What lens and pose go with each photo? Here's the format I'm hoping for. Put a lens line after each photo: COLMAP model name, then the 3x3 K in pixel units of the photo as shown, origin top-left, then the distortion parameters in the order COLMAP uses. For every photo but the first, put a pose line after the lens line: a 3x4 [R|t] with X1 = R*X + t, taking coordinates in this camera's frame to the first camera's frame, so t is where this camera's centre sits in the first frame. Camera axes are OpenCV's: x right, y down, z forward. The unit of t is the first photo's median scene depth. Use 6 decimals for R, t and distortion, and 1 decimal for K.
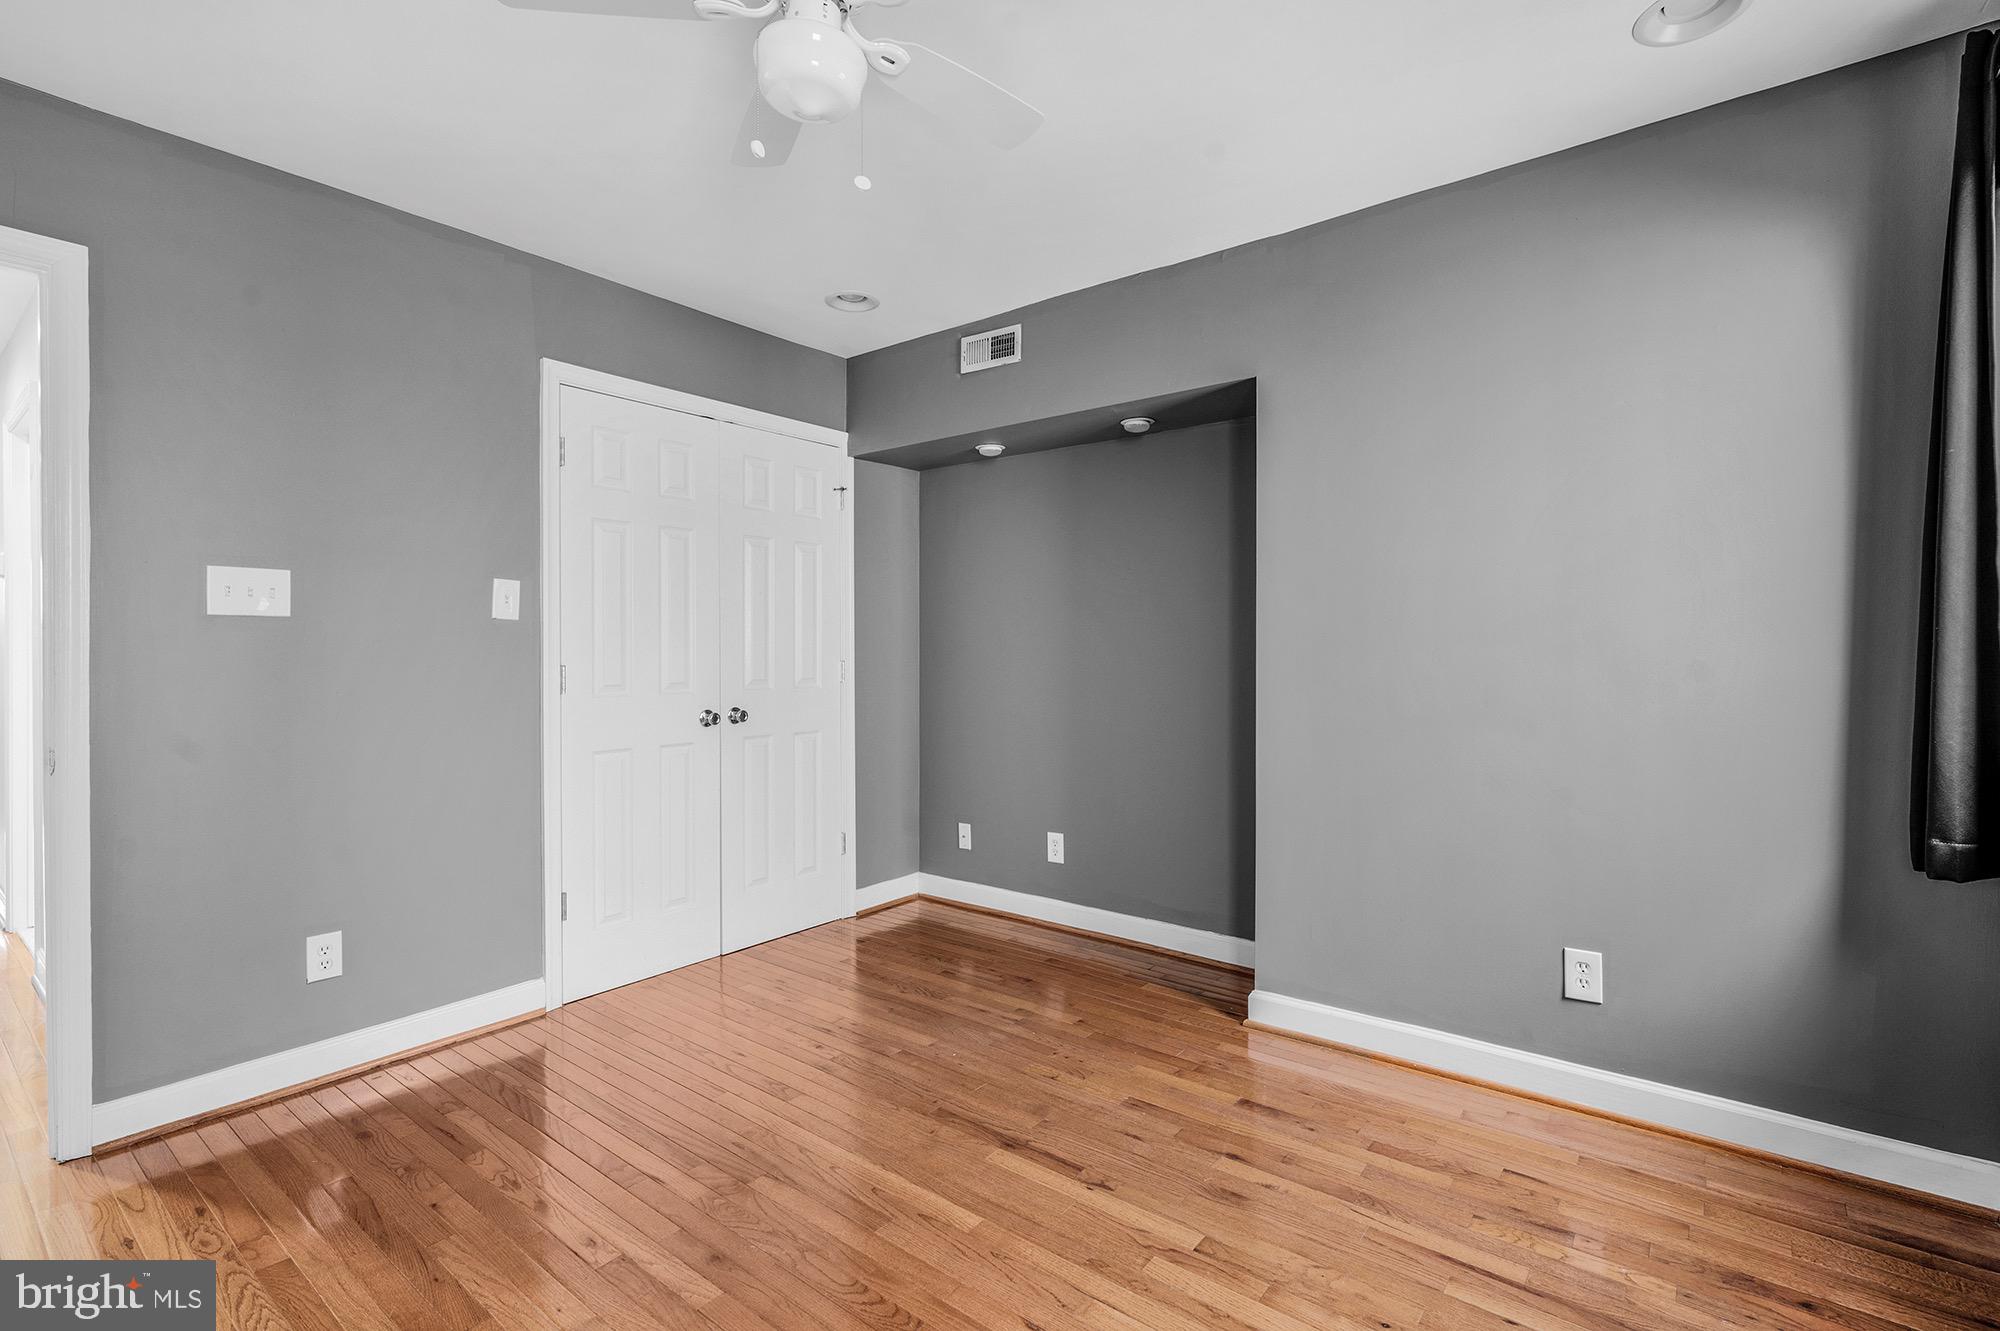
lens RADIAL K [[921.3, 0, 1000.0], [0, 921.3, 665.5], [0, 0, 1]] dist [0.000034, -0.000010]
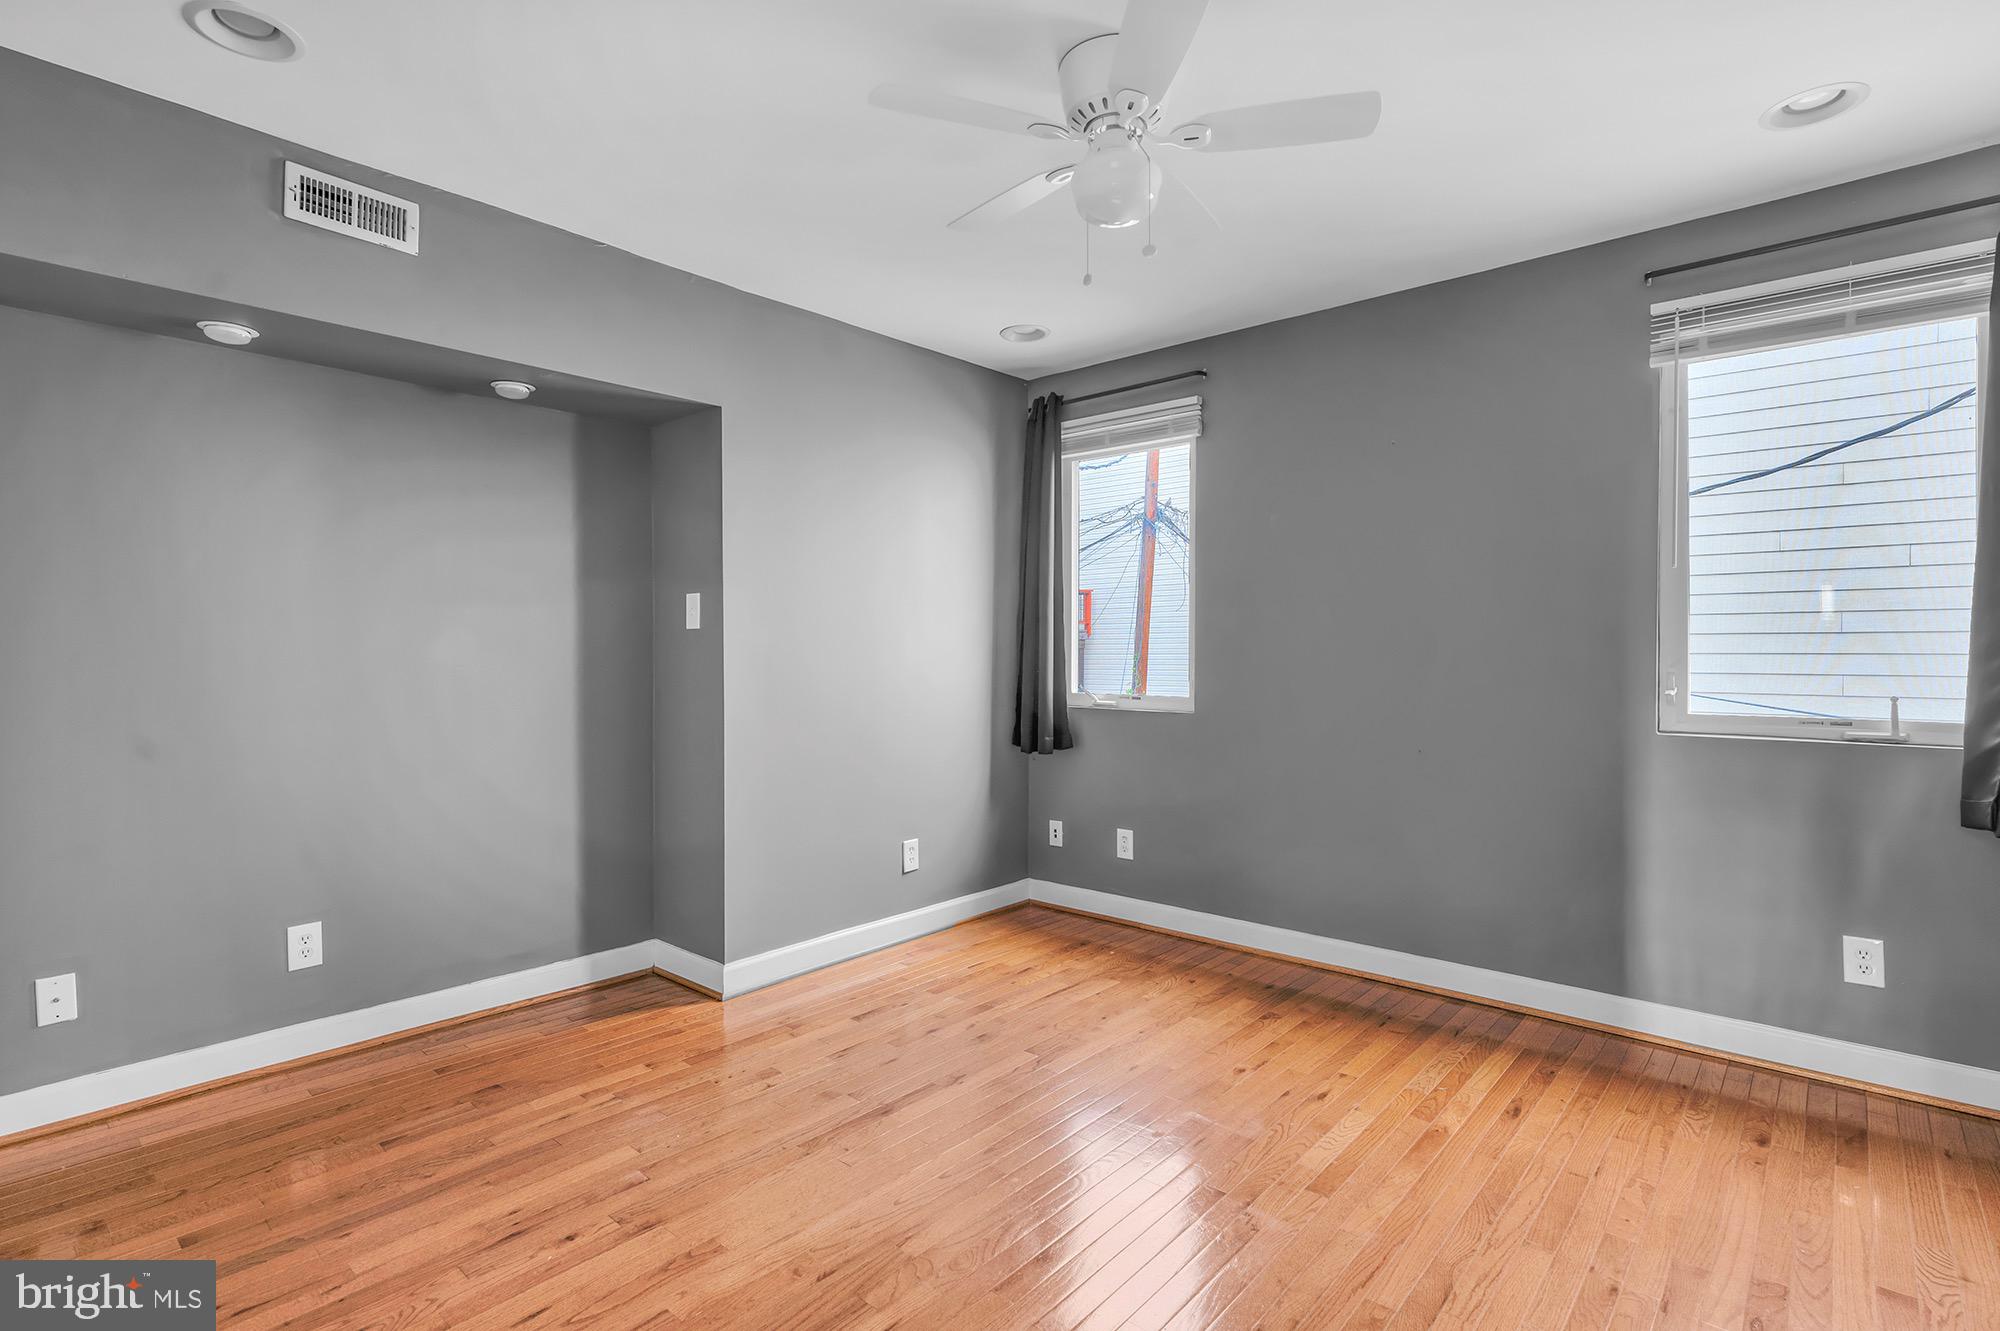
lens RADIAL K [[957.8, 0, 1000.0], [0, 957.8, 665.5], [0, 0, 1]] dist [-0.000063, 0.000337]
pose [[0.056617, -0.014885, 0.998285, -0.847330], [0.017406, 0.999752, 0.013920, -0.014713], [-0.998244, 0.016588, 0.056862, 0.609039]]
